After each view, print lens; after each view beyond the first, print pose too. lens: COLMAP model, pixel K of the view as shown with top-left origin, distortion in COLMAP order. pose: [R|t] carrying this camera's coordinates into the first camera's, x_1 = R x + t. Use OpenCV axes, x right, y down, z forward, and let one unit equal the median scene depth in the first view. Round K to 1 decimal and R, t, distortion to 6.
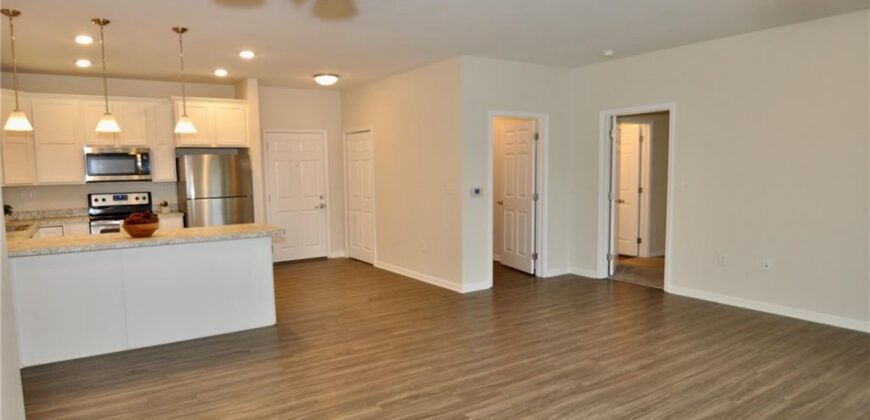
lens RADIAL K [[533.6, 0, 423.3], [0, 533.6, 231.5], [0, 0, 1]] dist [-0.033041, 0.000105]
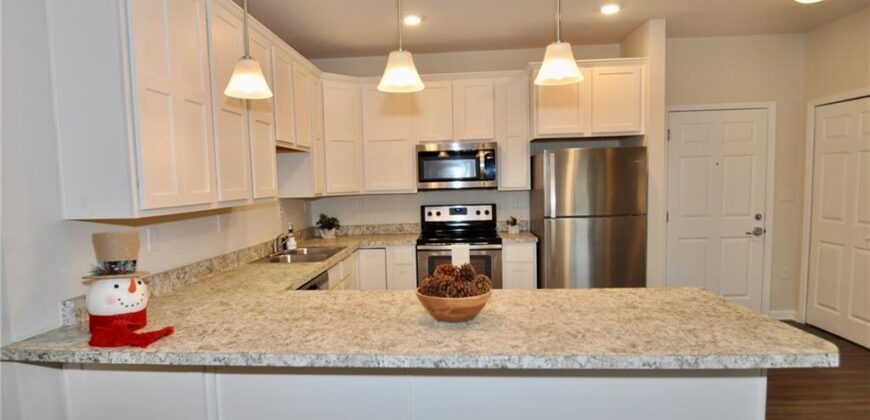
lens RADIAL K [[464.7, 0, 433.8], [0, 464.7, 215.3], [0, 0, 1]] dist [-0.005987, -0.000920]
pose [[0.805302, 0.038460, -0.591615, -0.211881], [-0.054116, 0.998496, -0.008752, -0.050223], [0.590389, 0.039064, 0.806173, 0.447810]]
